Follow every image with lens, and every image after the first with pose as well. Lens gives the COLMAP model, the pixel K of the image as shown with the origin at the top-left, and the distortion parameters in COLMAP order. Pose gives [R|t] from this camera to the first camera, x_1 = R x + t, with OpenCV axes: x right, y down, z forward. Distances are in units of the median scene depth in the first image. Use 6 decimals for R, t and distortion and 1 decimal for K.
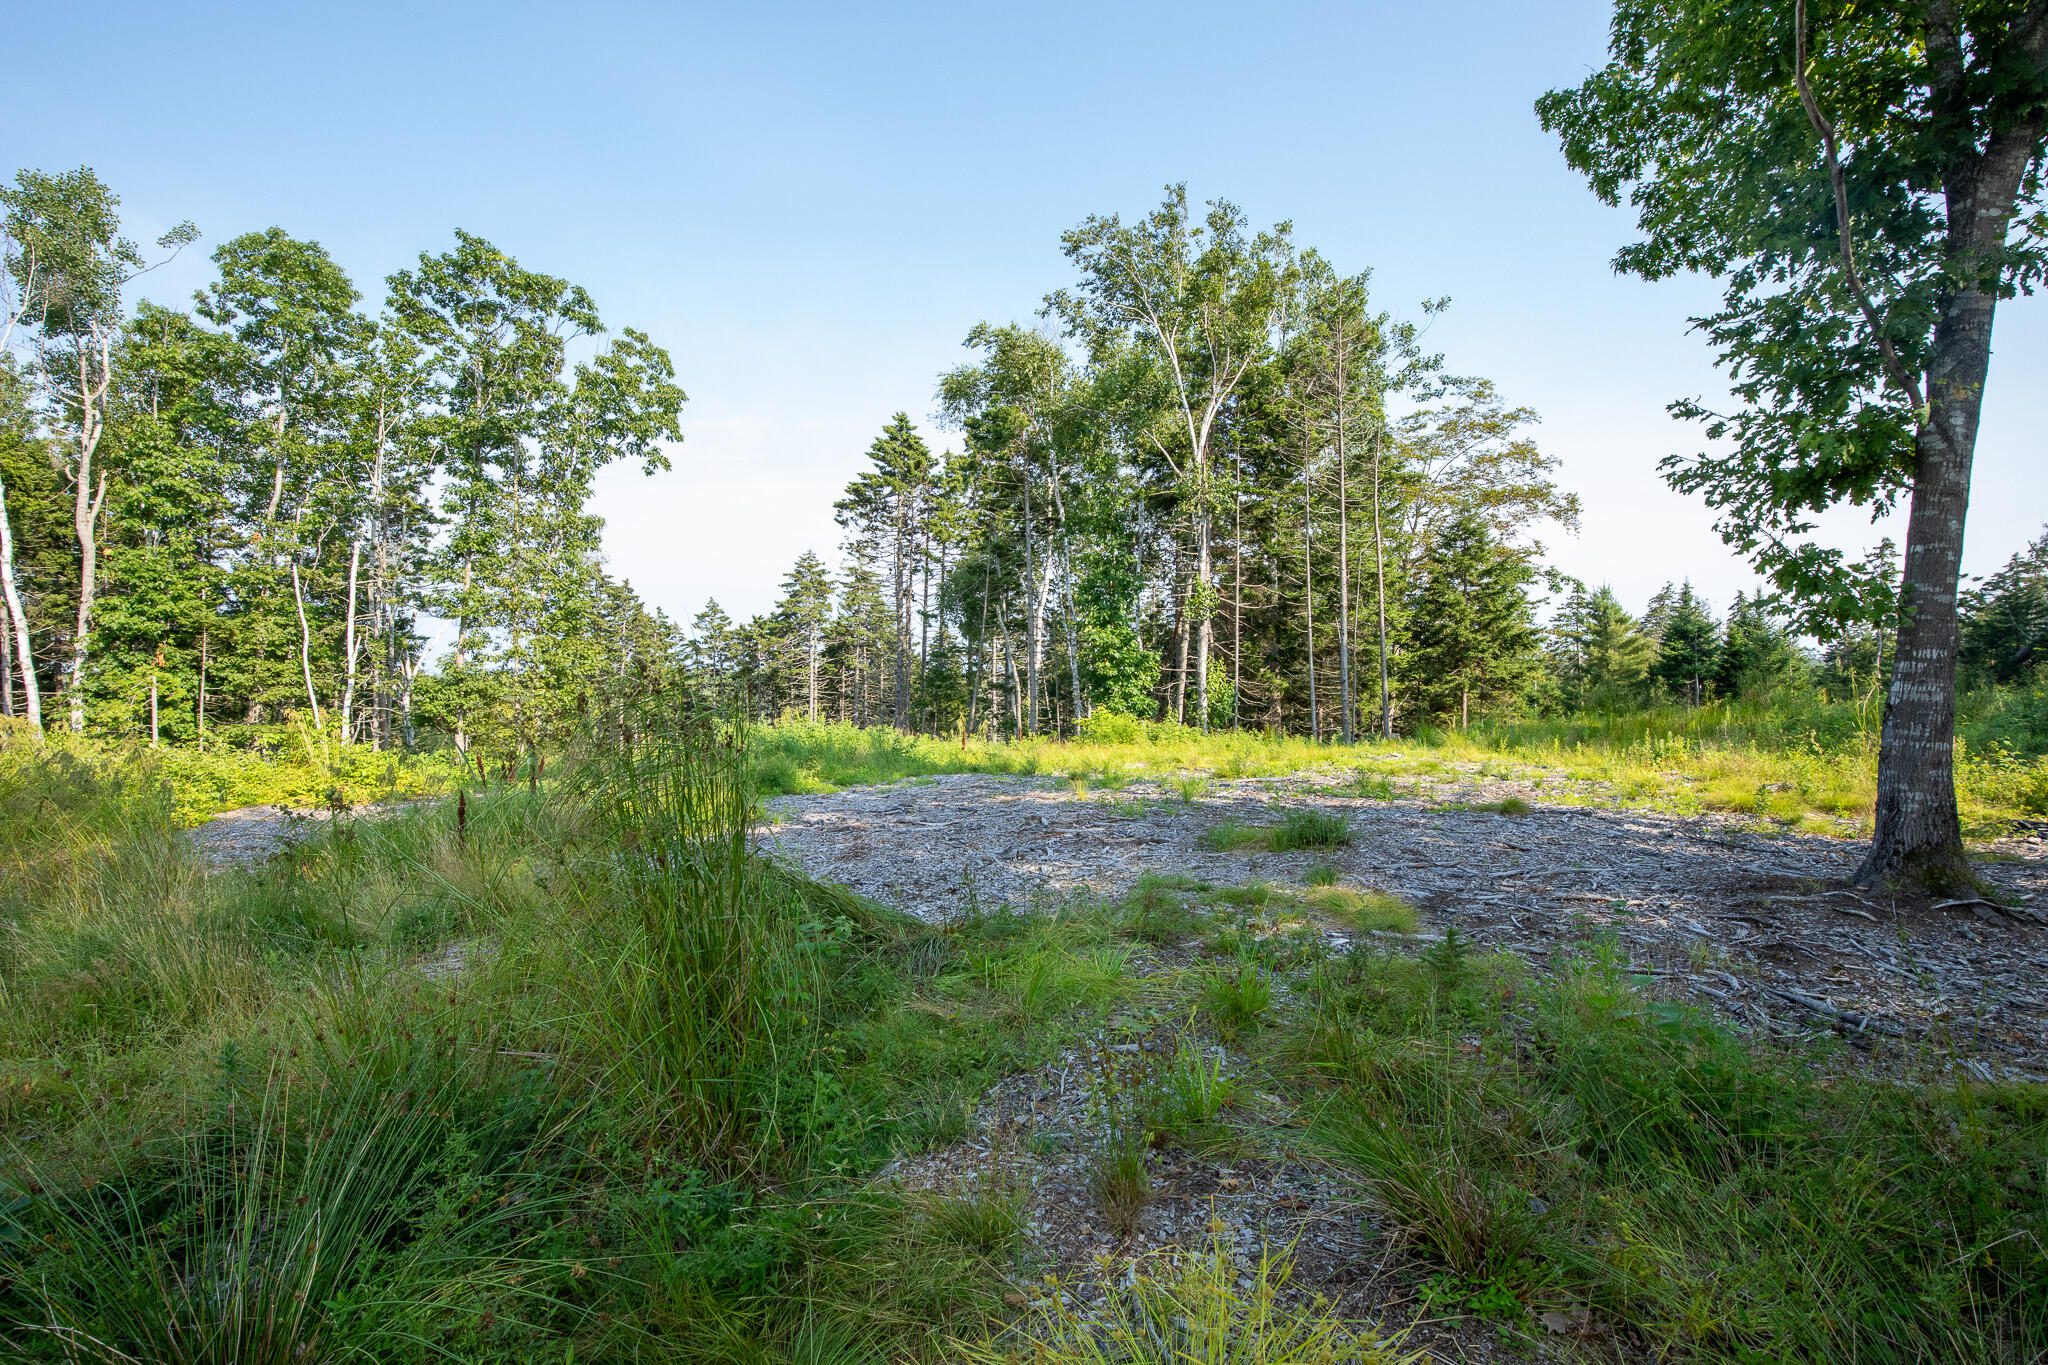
lens RADIAL K [[945.2, 0, 1035.1], [0, 945.2, 685.0], [0, 0, 1]] dist [-0.038059, 0.007713]
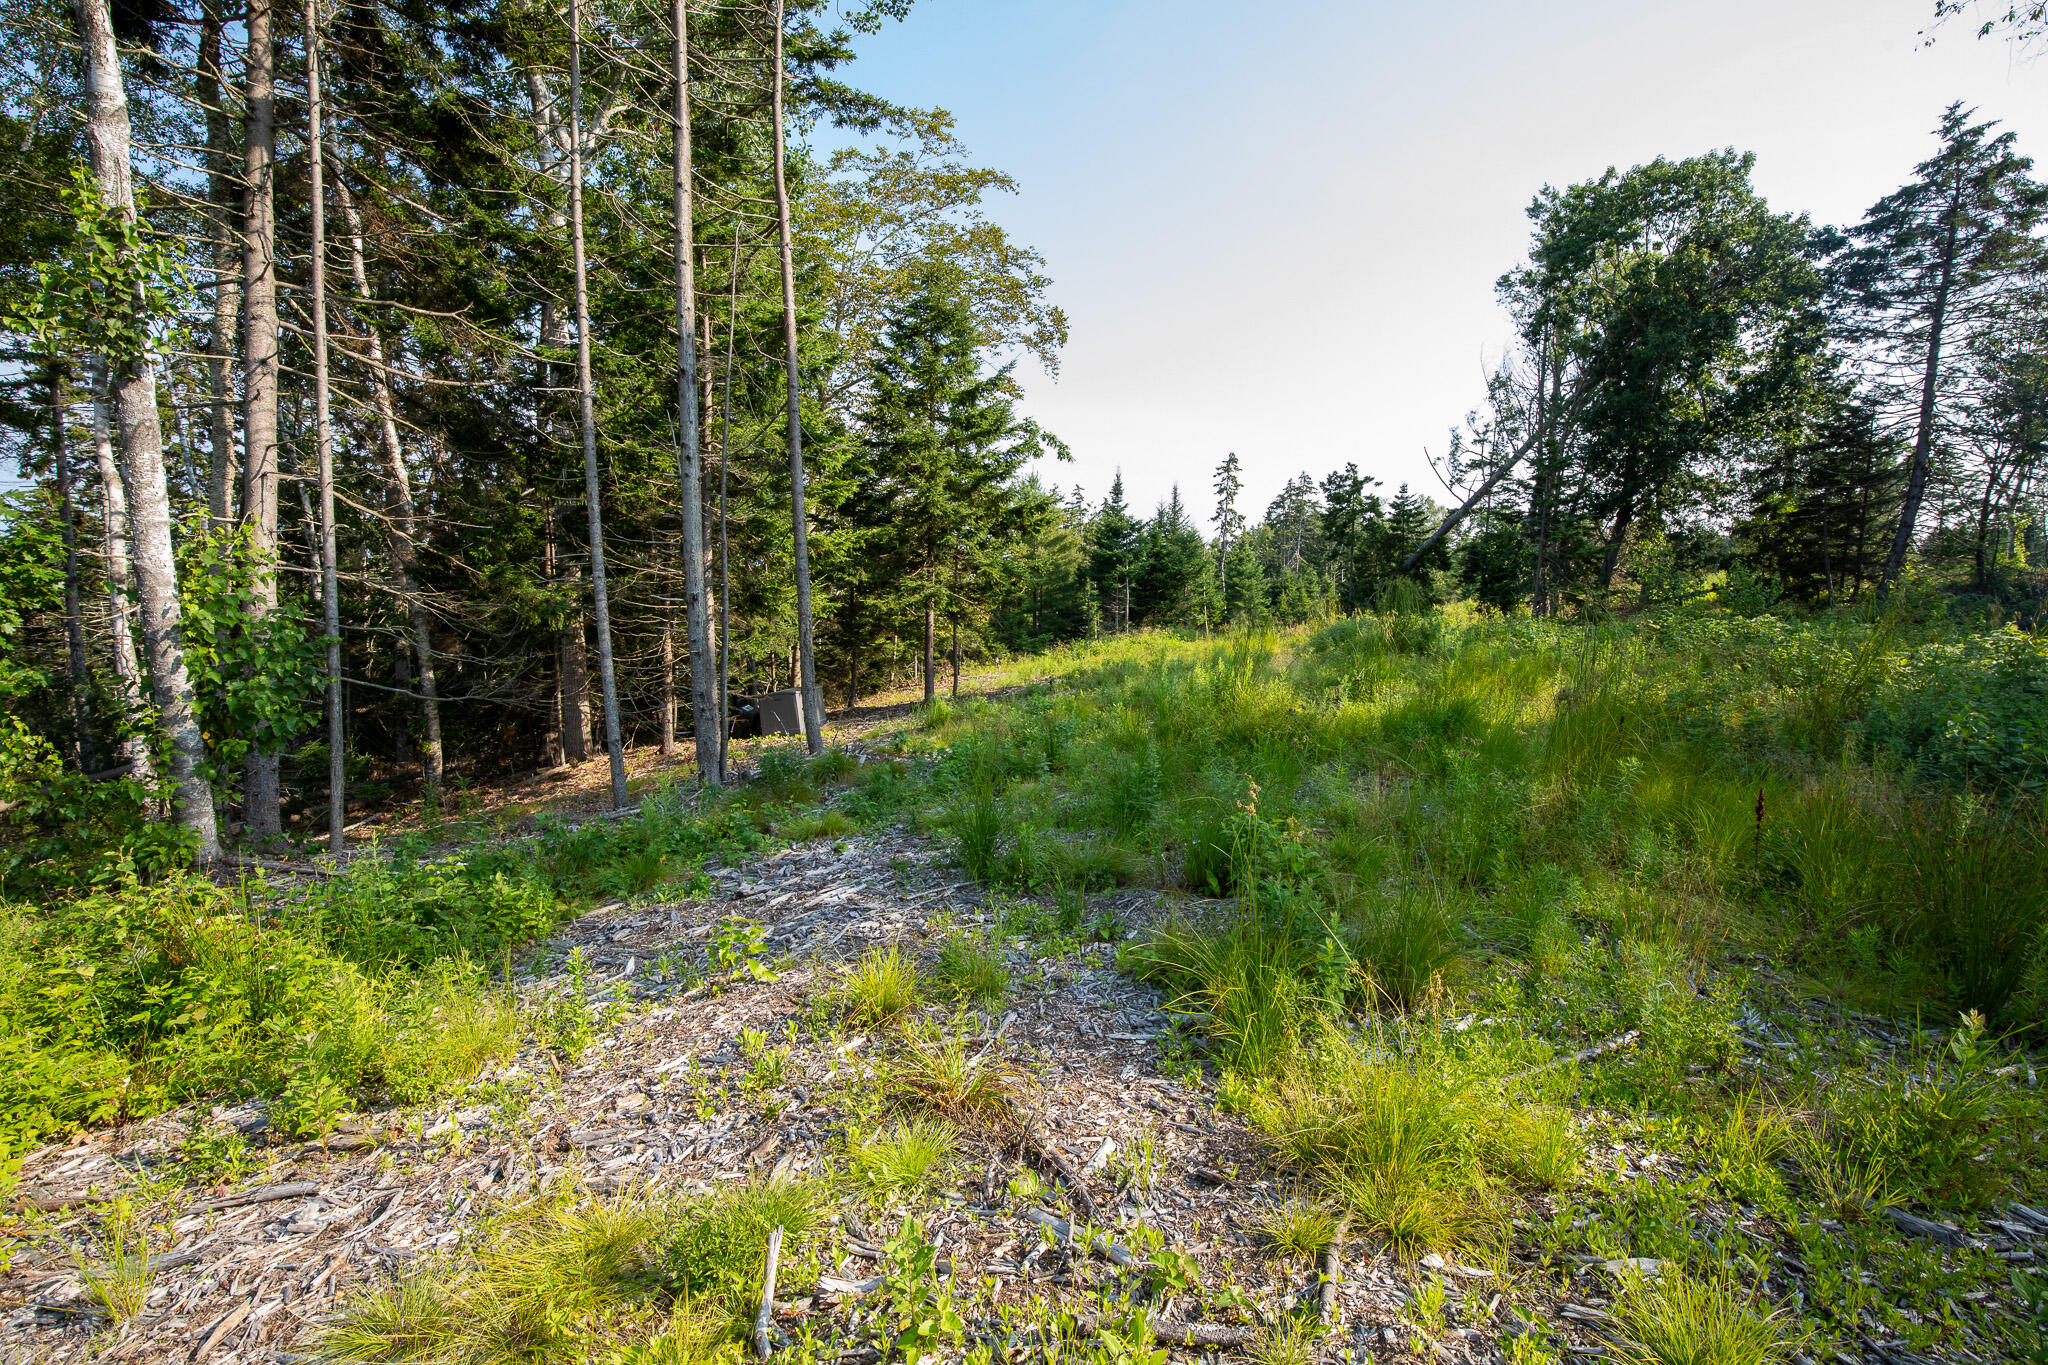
lens RADIAL K [[945.2, 0, 1035.1], [0, 945.2, 685.0], [0, 0, 1]] dist [-0.038059, 0.007713]
pose [[0.814949, -0.055761, 0.576844, 0.154060], [-0.007539, 0.994256, 0.106761, -0.007038], [-0.579484, -0.091353, 0.809848, 0.433588]]
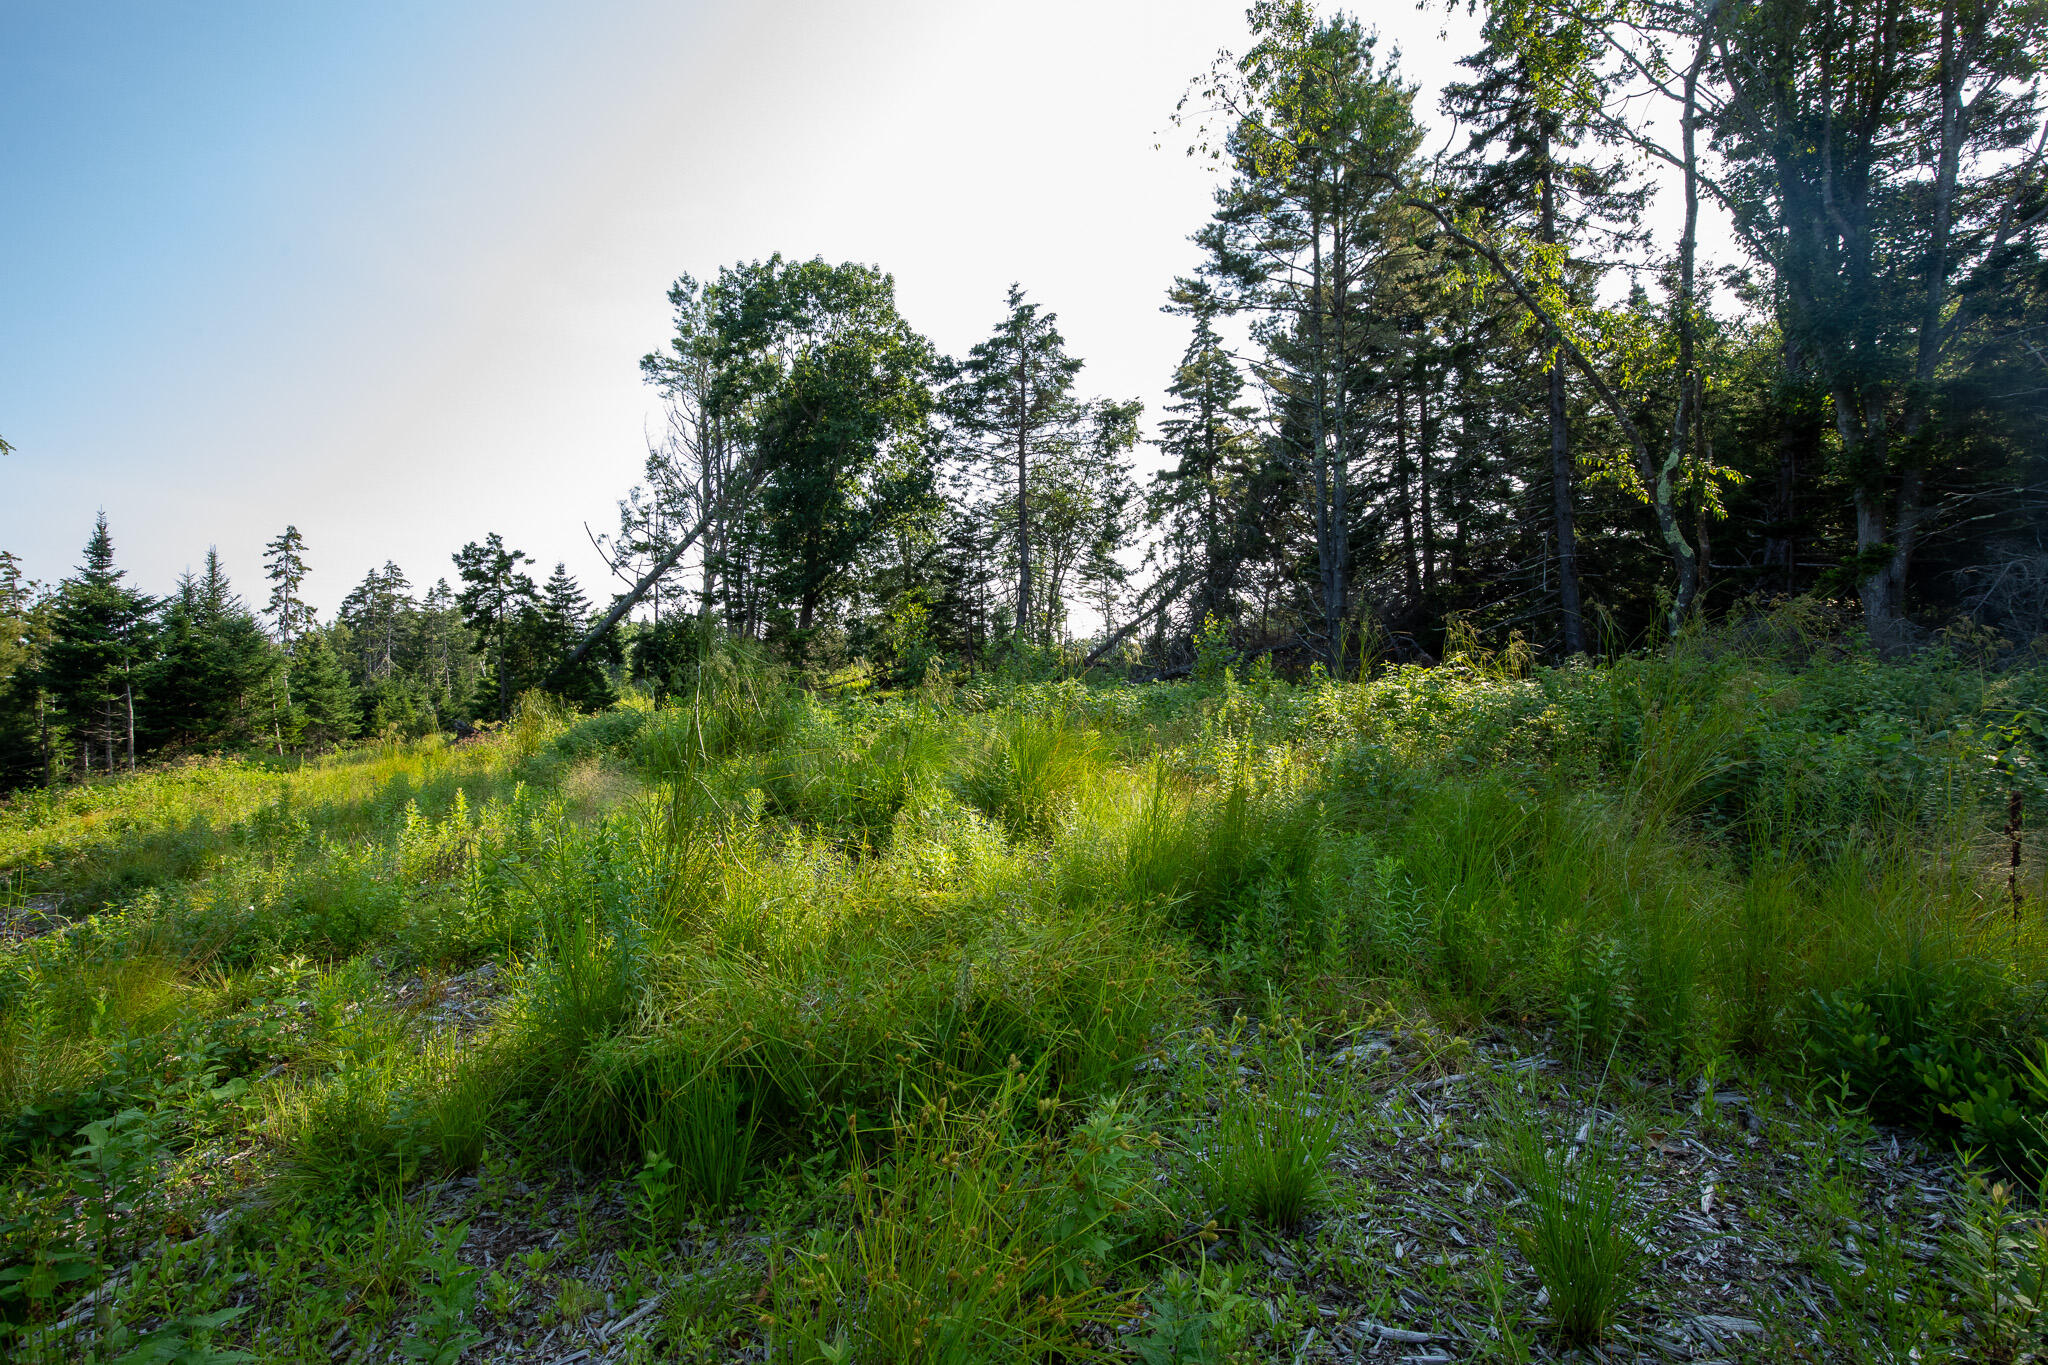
lens RADIAL K [[945.2, 0, 1035.1], [0, 945.2, 685.0], [0, 0, 1]] dist [-0.038059, 0.007713]
pose [[0.062907, -0.006094, 0.998001, 0.261180], [0.029939, 0.999543, 0.004217, 0.004765], [-0.997570, 0.029614, 0.063061, 0.580640]]
